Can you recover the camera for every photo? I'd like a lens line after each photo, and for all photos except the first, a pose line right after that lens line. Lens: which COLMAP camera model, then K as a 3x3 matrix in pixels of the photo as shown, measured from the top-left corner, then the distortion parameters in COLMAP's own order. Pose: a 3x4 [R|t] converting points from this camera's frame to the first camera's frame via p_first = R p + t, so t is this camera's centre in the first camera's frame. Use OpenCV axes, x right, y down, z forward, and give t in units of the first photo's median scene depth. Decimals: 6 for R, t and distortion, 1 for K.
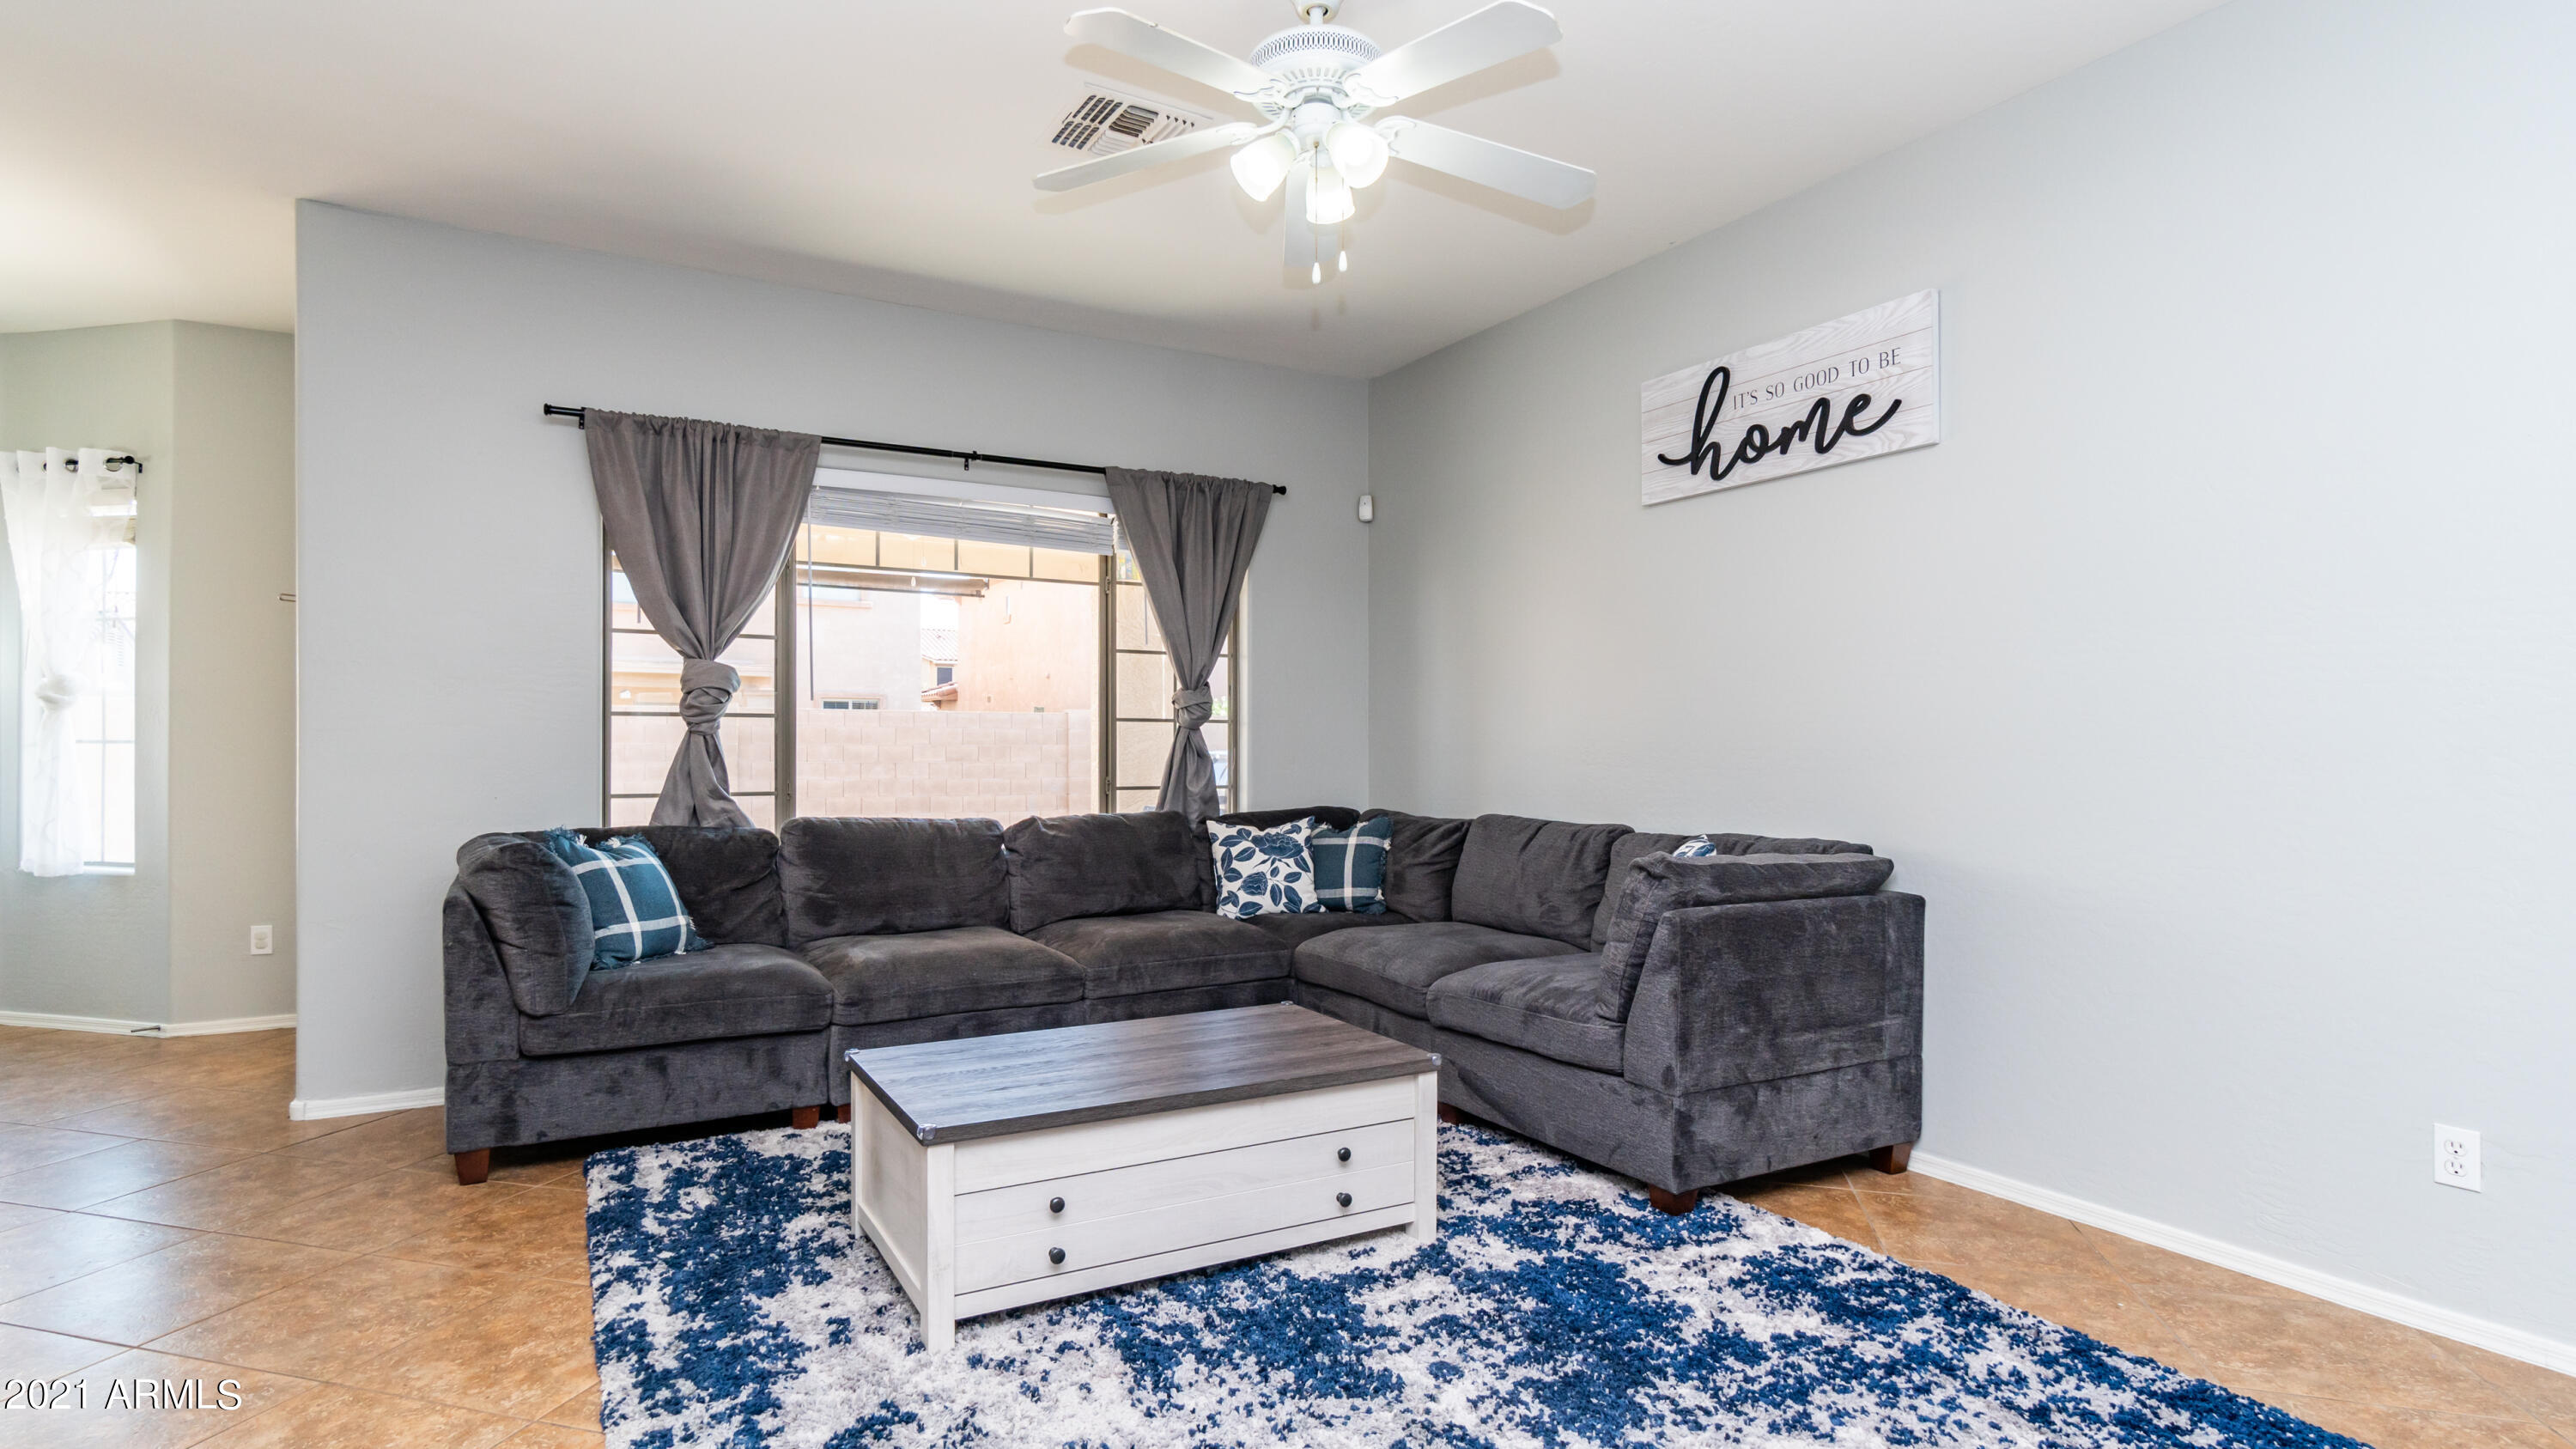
lens RADIAL K [[1283.4, 0, 1277.7], [0, 1283.4, 734.7], [0, 0, 1]] dist [0.005050, -0.001819]
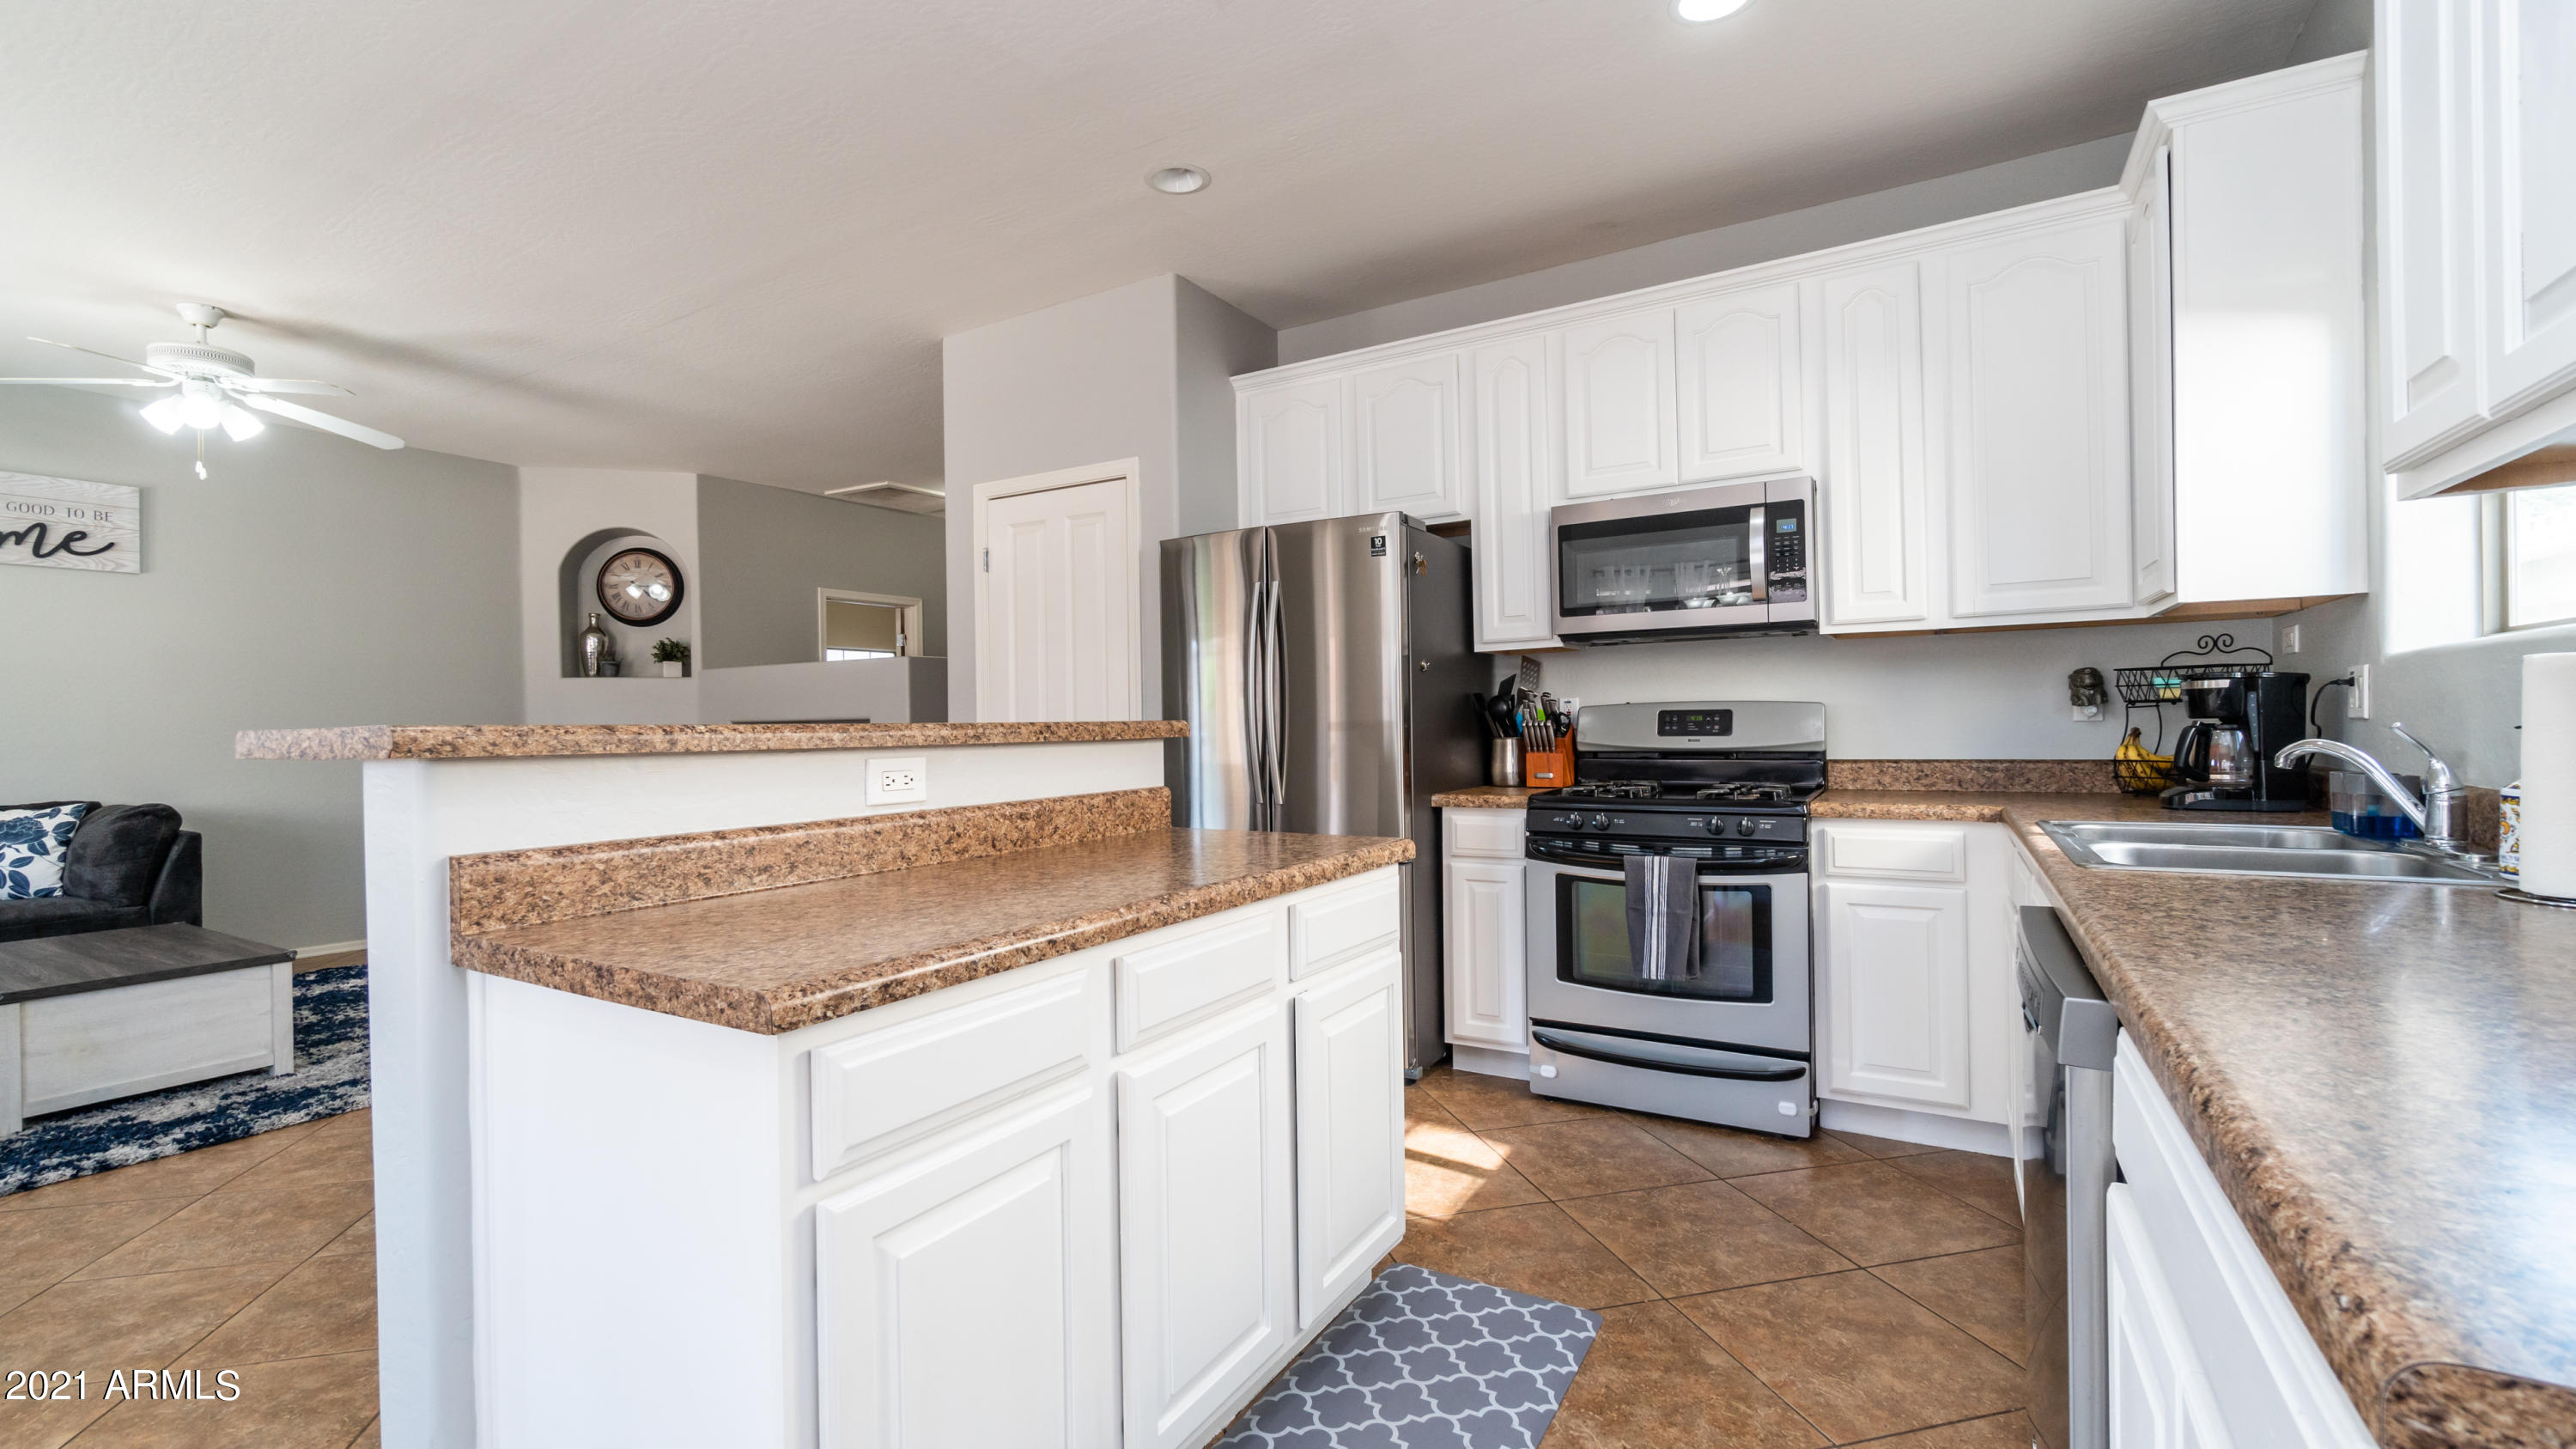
lens RADIAL K [[1113.7, 0, 1276.9], [0, 1113.7, 720.2], [0, 0, 1]] dist [-0.002423, -0.002365]
pose [[-0.491918, 0.005728, 0.870623, -1.530925], [0.004082, 0.999983, -0.004272, -0.008515], [-0.870632, 0.001453, -0.491933, 0.355794]]
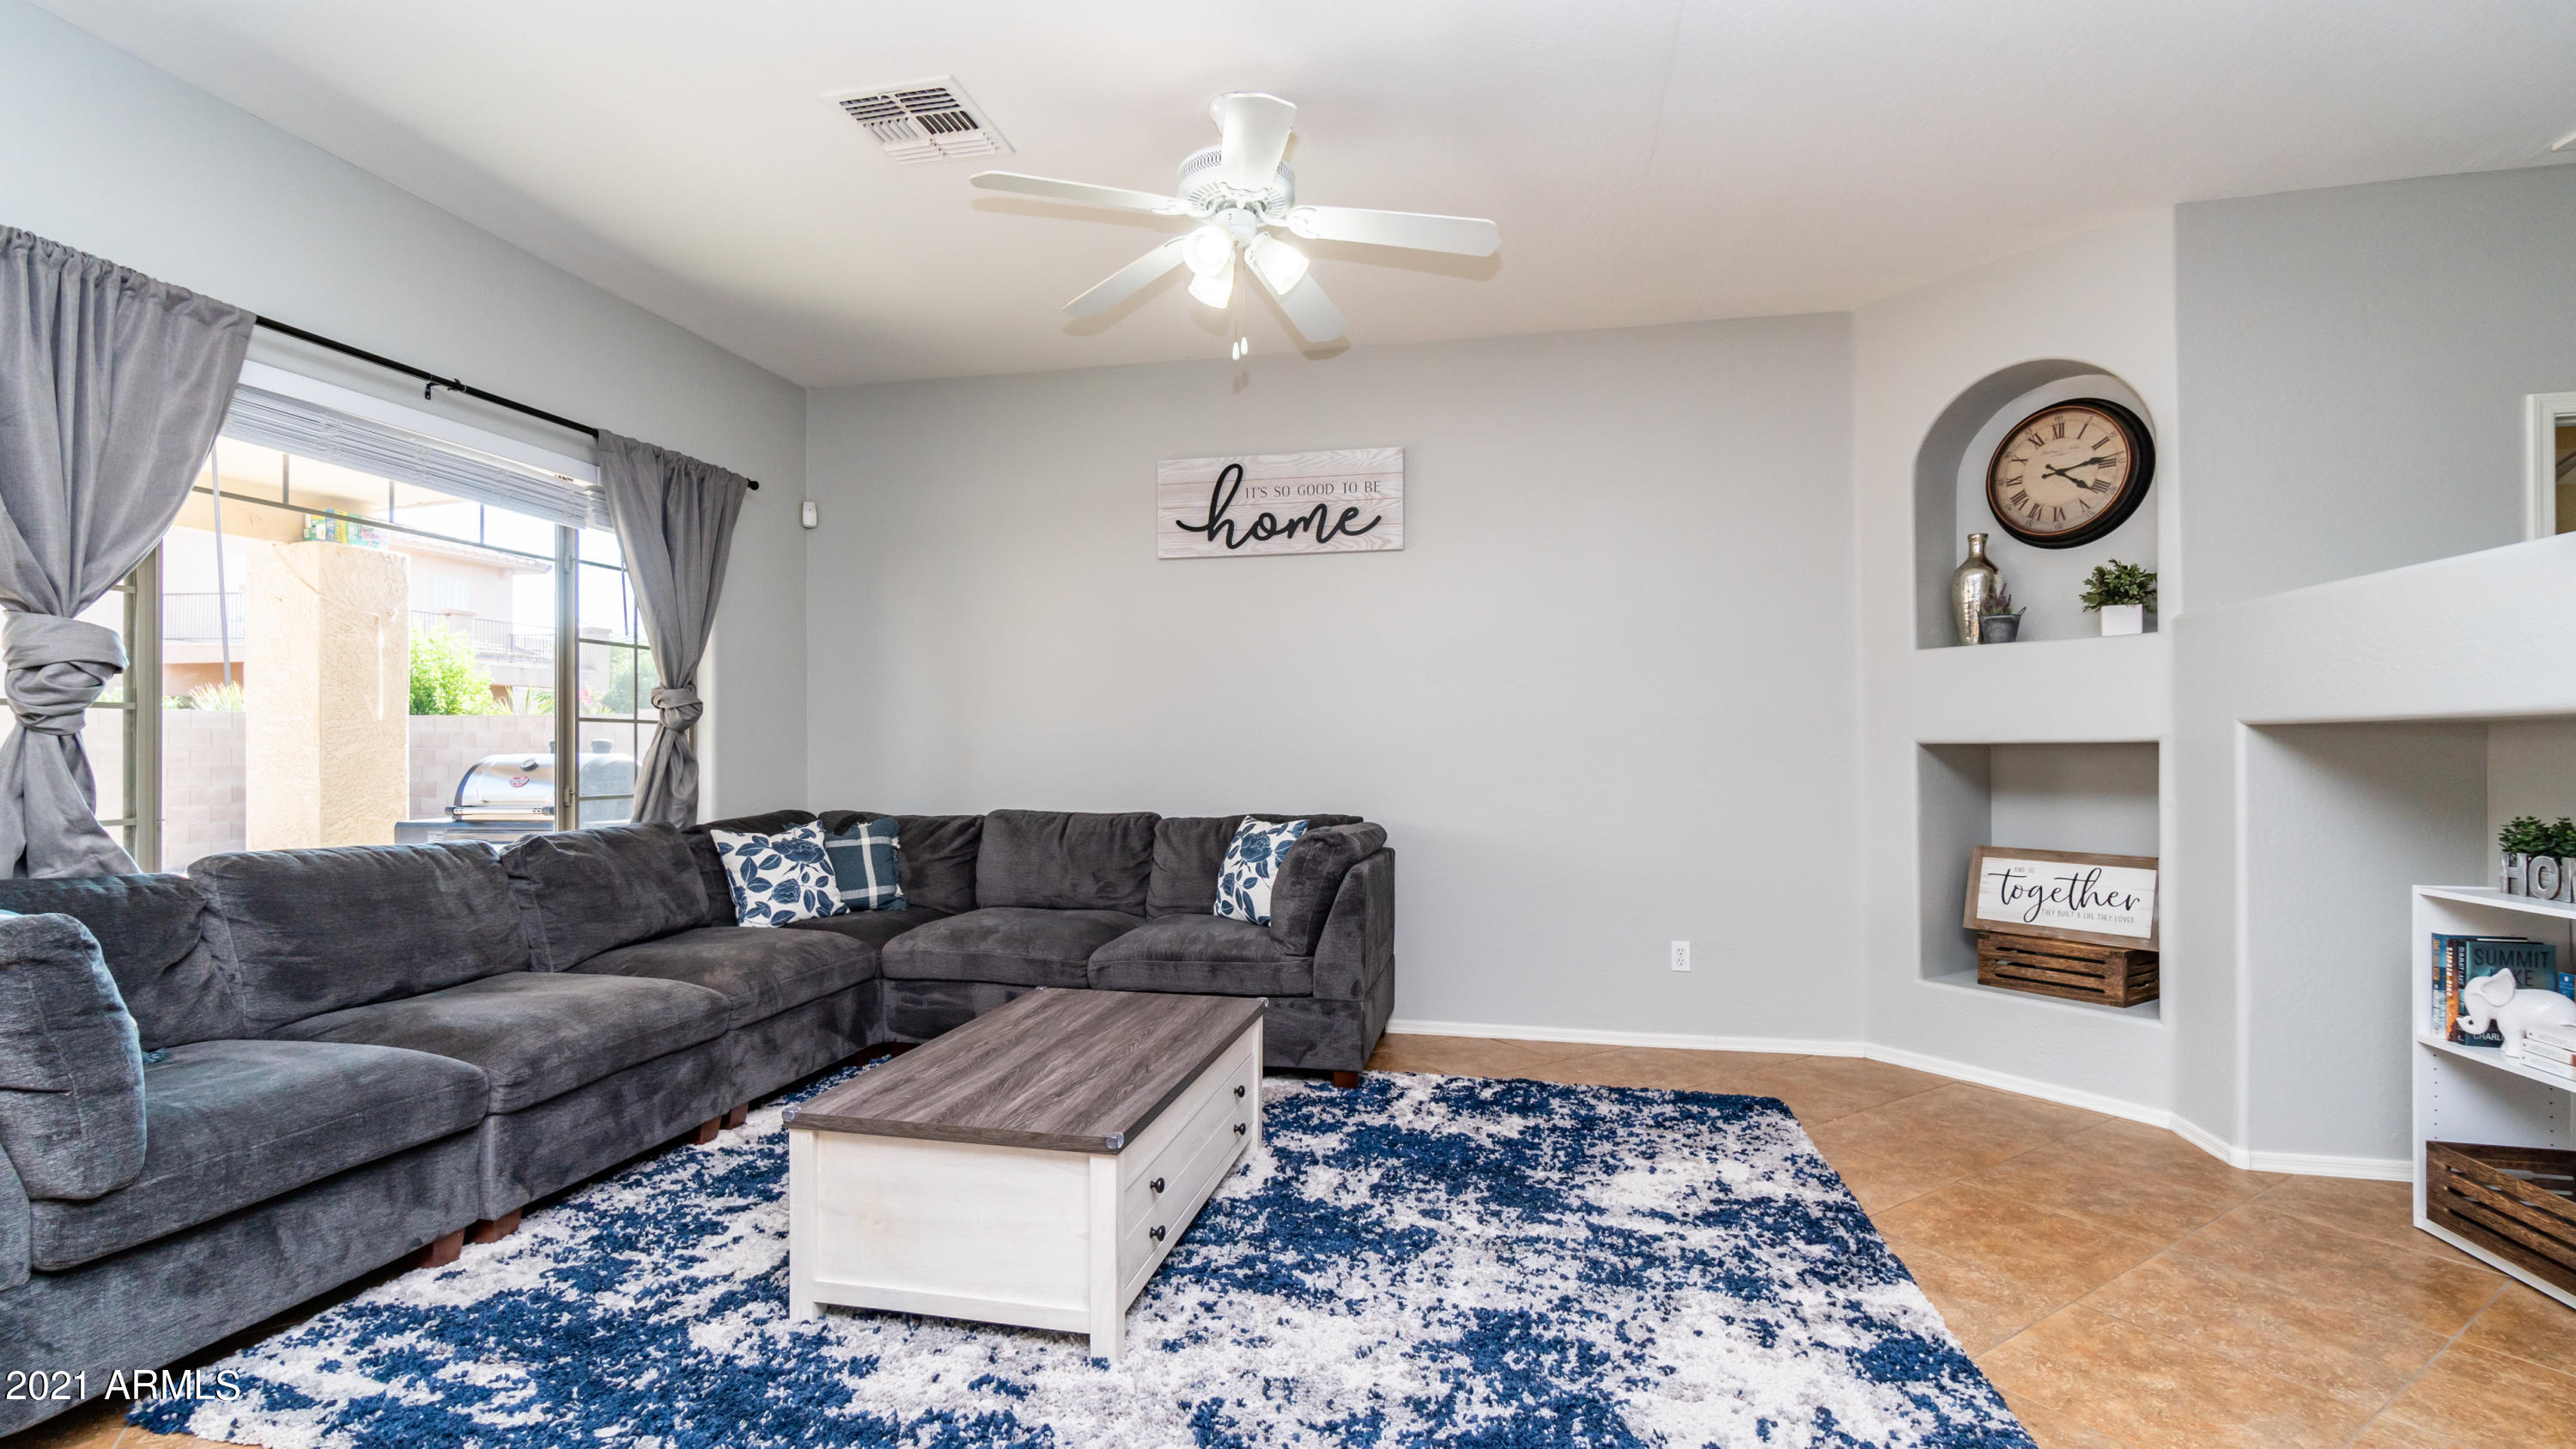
lens RADIAL K [[1113.7, 0, 1291.0], [0, 1113.7, 737.4], [0, 0, 1]] dist [-0.002423, -0.002365]
pose [[0.670314, 0.005543, 0.742057, -0.521537], [-0.005600, 0.999981, -0.002411, -0.000860], [-0.742057, -0.002539, 0.670332, 0.204376]]
